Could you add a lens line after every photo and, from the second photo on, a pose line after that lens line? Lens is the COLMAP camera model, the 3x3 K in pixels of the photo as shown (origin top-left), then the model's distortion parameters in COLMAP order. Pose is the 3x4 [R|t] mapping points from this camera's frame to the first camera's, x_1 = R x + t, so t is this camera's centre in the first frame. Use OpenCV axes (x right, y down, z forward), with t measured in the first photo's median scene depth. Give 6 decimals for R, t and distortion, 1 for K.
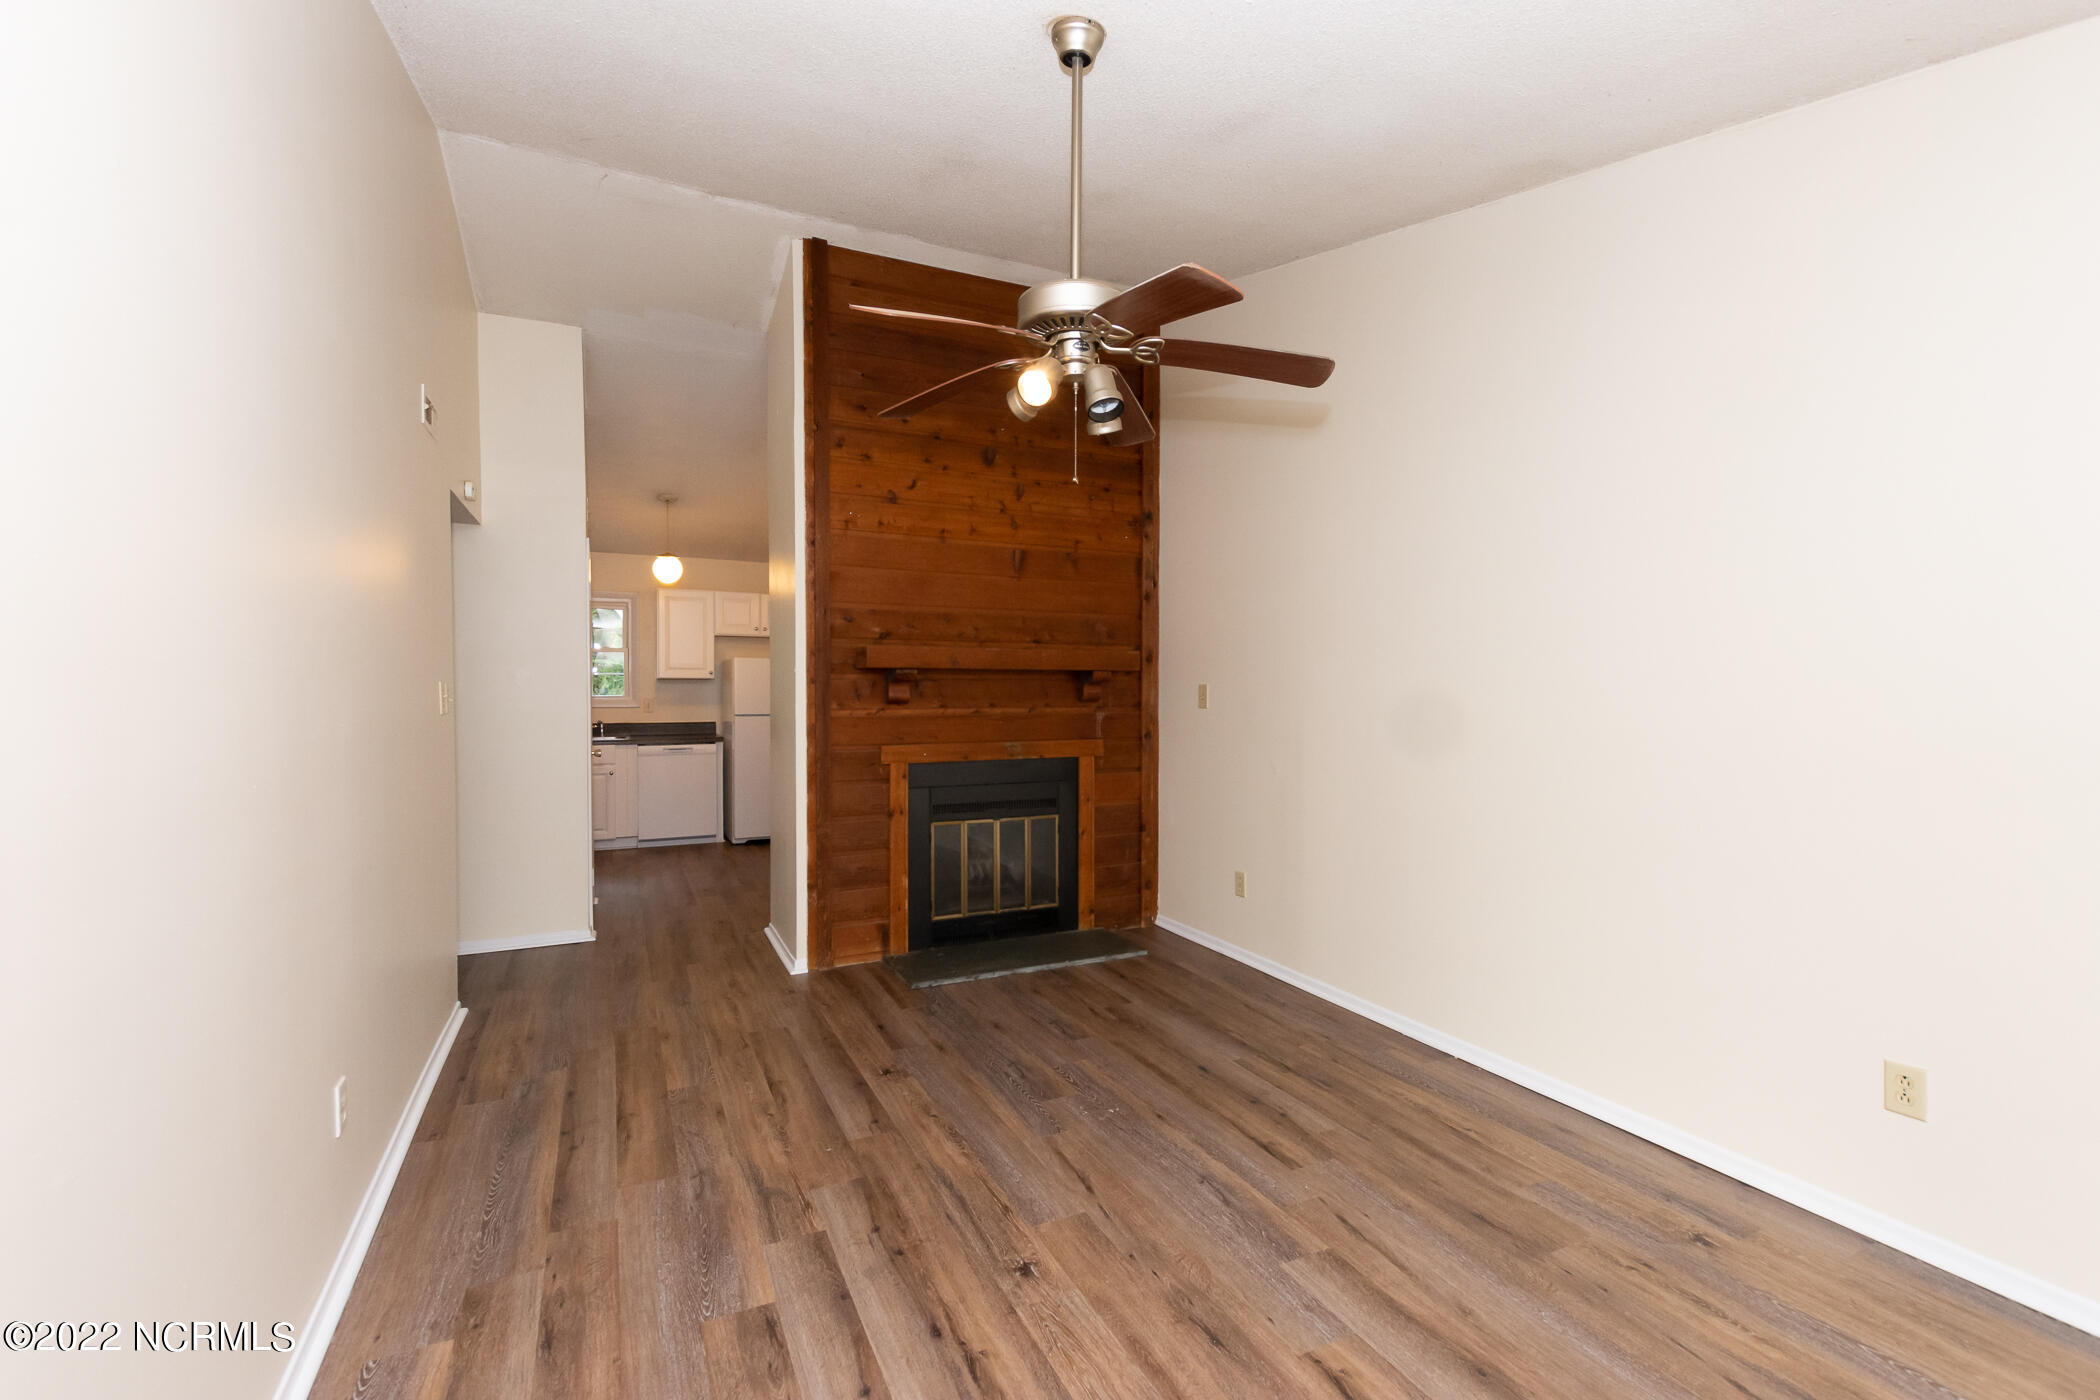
lens RADIAL K [[904.9, 0, 1042.2], [0, 904.9, 702.5], [0, 0, 1]] dist [0.009285, -0.004320]
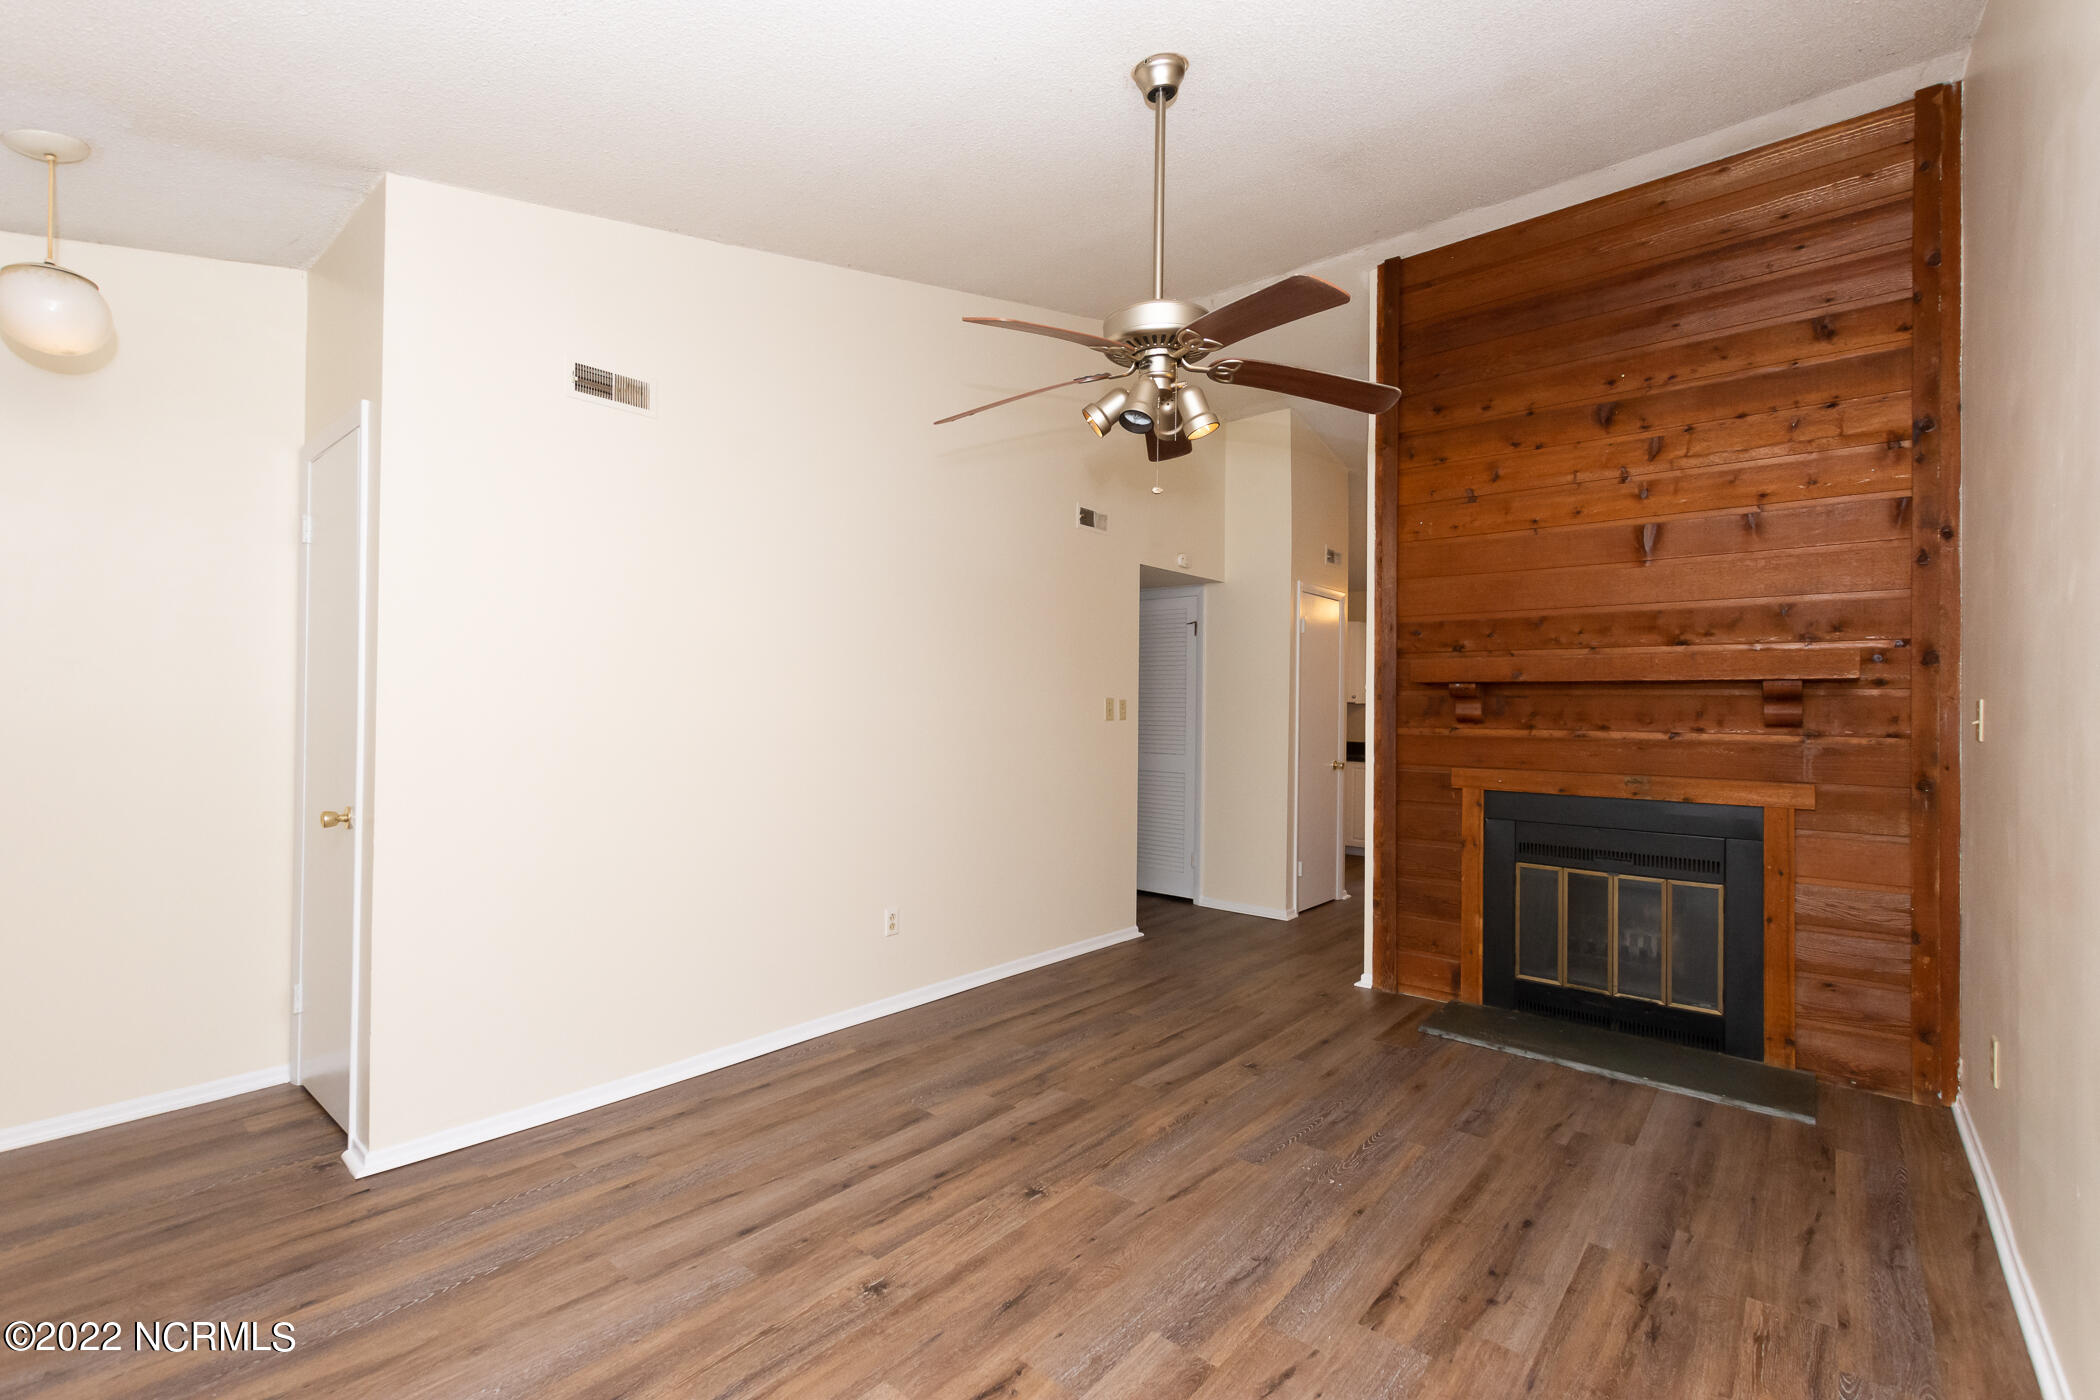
lens RADIAL K [[904.9, 0, 1051.3], [0, 904.9, 699.2], [0, 0, 1]] dist [0.009285, -0.004320]
pose [[0.407323, -0.008630, -0.913244, 0.806908], [-0.030103, 0.999285, -0.022869, 0.019264], [0.912788, 0.036806, 0.406772, 0.408475]]
